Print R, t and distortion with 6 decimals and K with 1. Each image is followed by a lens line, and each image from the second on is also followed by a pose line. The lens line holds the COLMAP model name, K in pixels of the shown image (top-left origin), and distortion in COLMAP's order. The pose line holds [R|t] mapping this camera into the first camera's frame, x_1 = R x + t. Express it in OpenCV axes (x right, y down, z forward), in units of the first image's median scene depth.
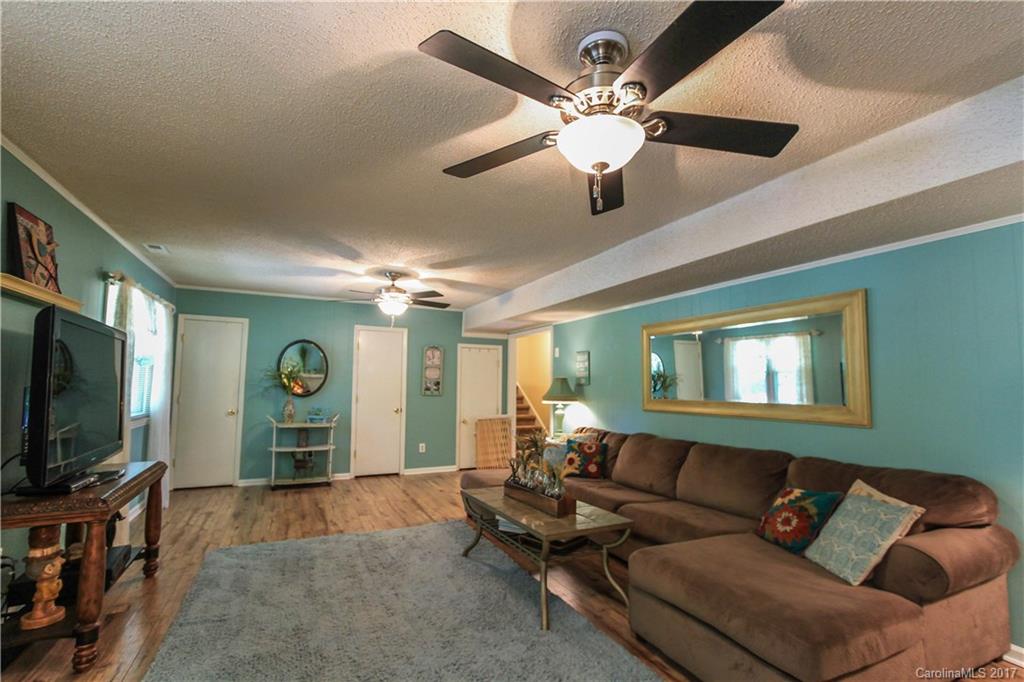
lens RADIAL K [[471.1, 0, 523.7], [0, 471.1, 351.0], [0, 0, 1]] dist [-0.002609, -0.000255]
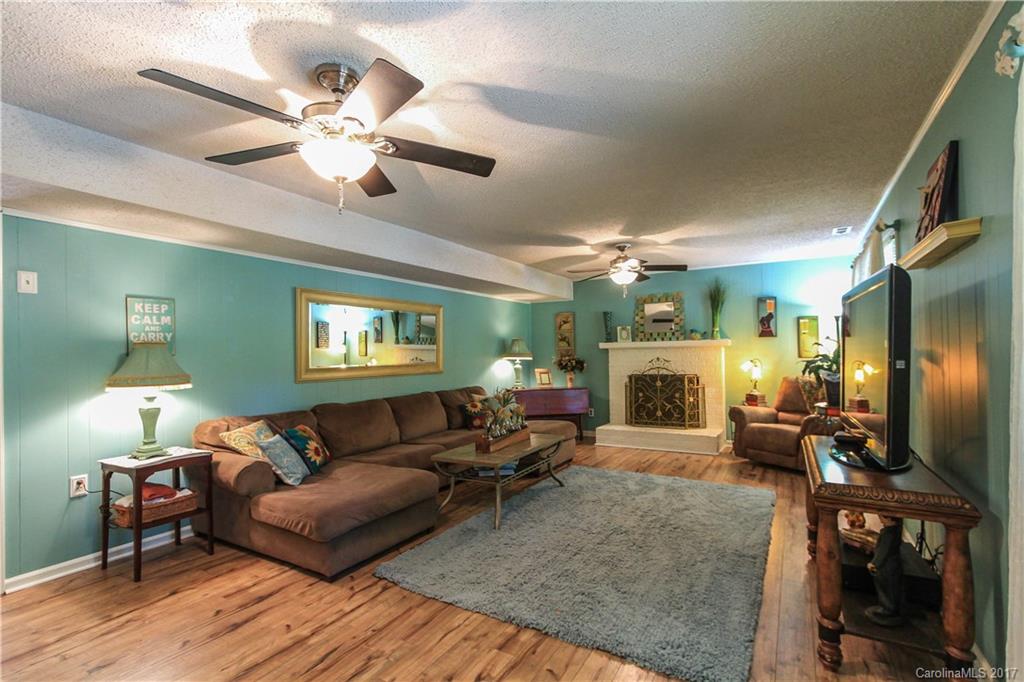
lens RADIAL K [[471.1, 0, 523.7], [0, 471.1, 351.0], [0, 0, 1]] dist [-0.002609, -0.000255]
pose [[-0.553205, 0.004766, 0.833031, -0.713449], [-0.049307, 0.998043, -0.038454, 0.079138], [-0.831585, -0.062347, -0.551888, 1.118597]]
